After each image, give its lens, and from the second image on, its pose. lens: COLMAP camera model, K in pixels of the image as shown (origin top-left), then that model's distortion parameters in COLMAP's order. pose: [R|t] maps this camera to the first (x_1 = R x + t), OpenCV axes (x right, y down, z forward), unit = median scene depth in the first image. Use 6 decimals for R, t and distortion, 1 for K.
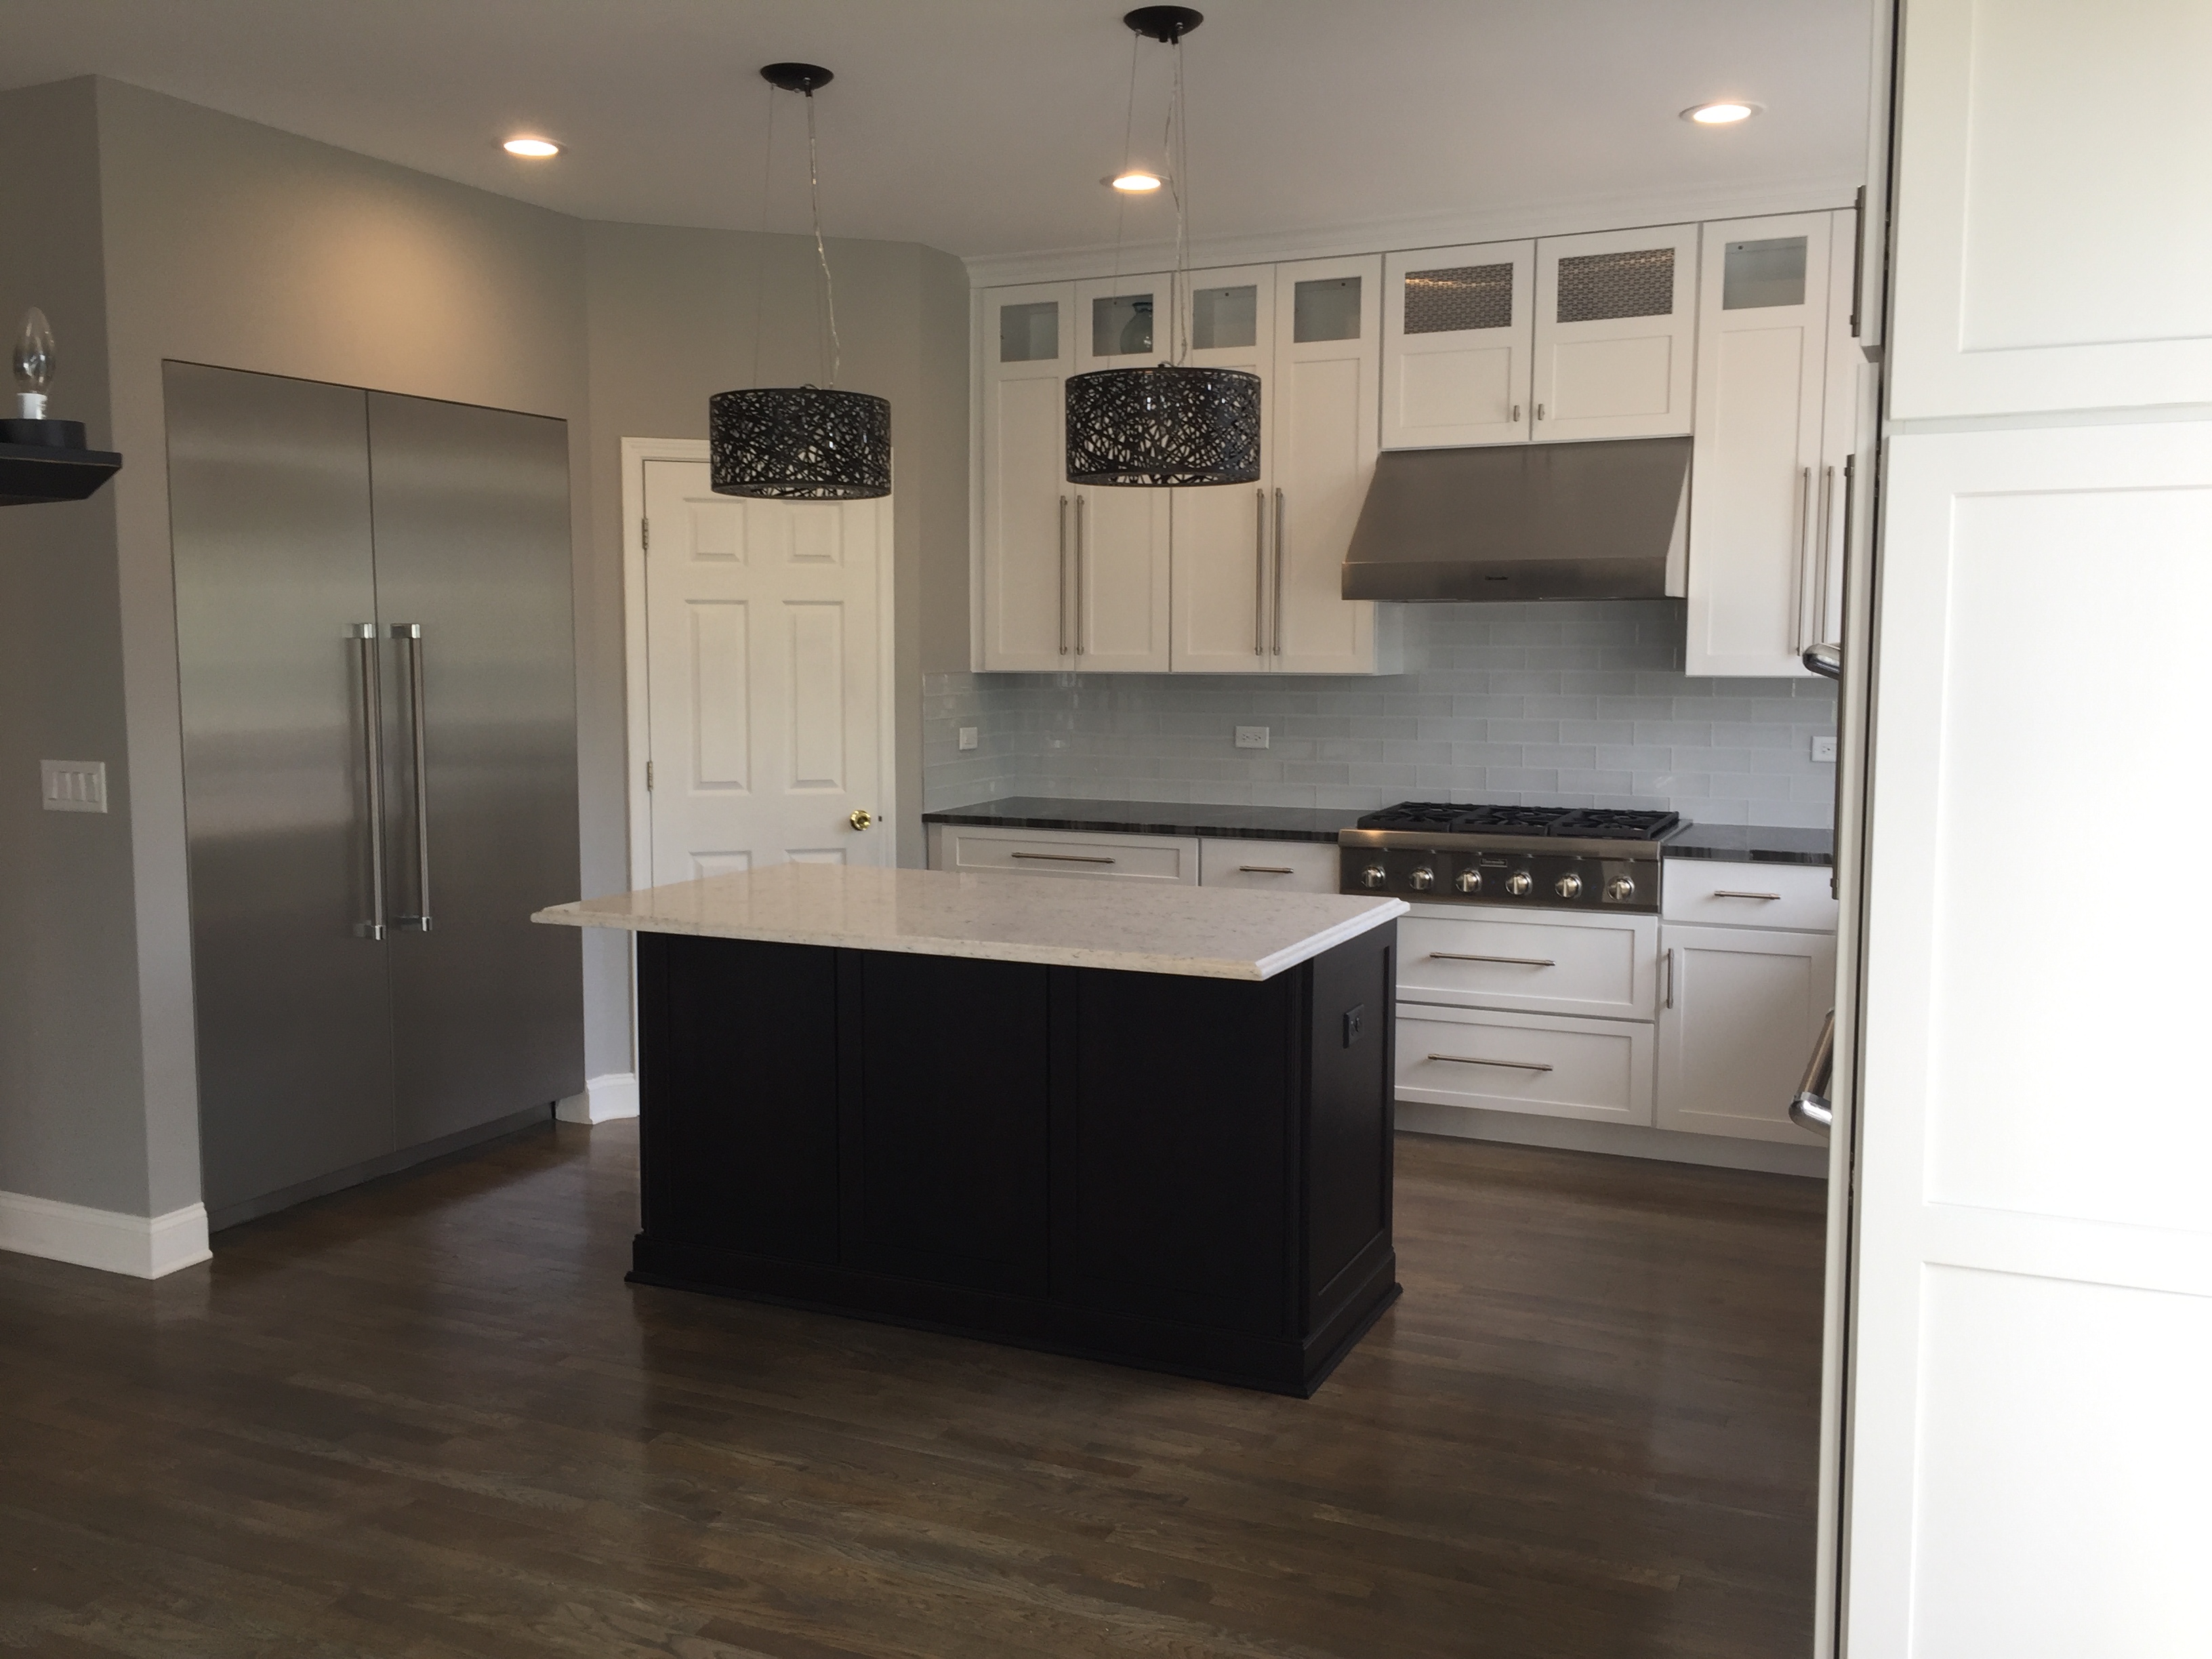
lens RADIAL K [[1891.8, 0, 1102.0], [0, 1891.8, 841.5], [0, 0, 1]] dist [0.076682, -0.094383]
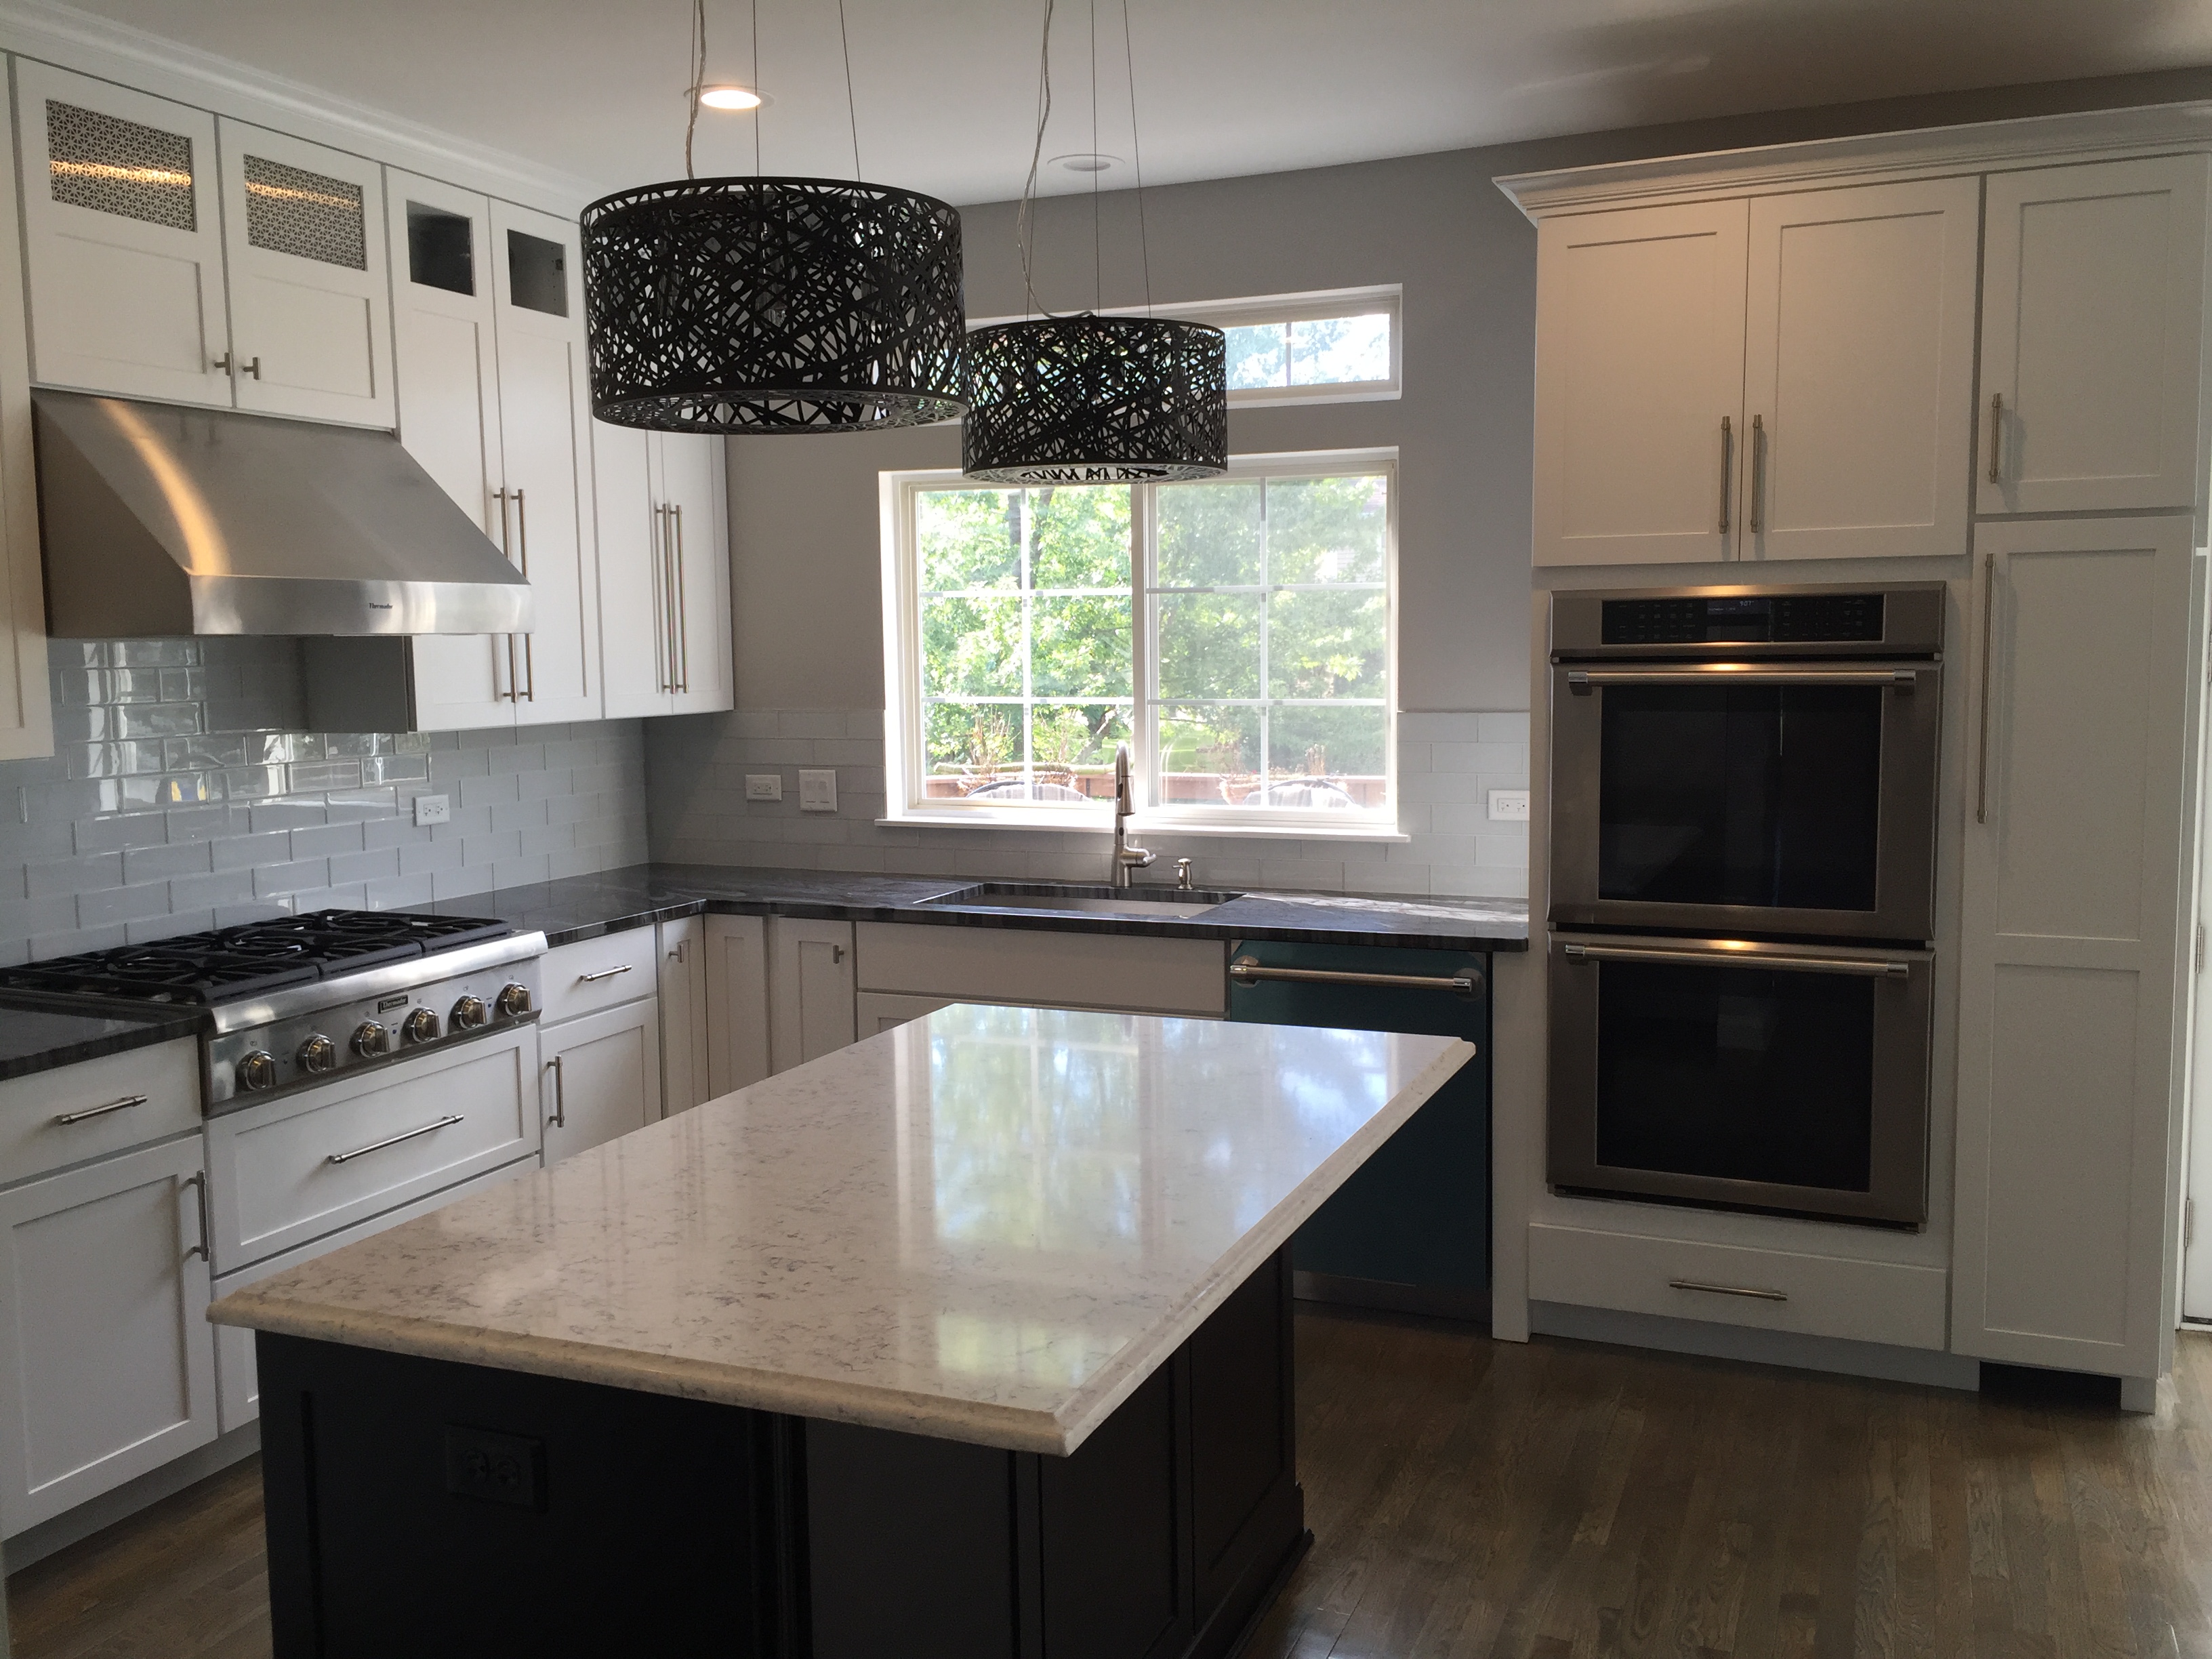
lens RADIAL K [[1891.8, 0, 1100.6], [0, 1891.8, 838.7], [0, 0, 1]] dist [0.076682, -0.094383]
pose [[-0.036351, -0.104579, 0.993852, -0.497396], [0.123954, 0.986358, 0.108324, -0.092463], [-0.991622, 0.127130, -0.022892, 0.726391]]
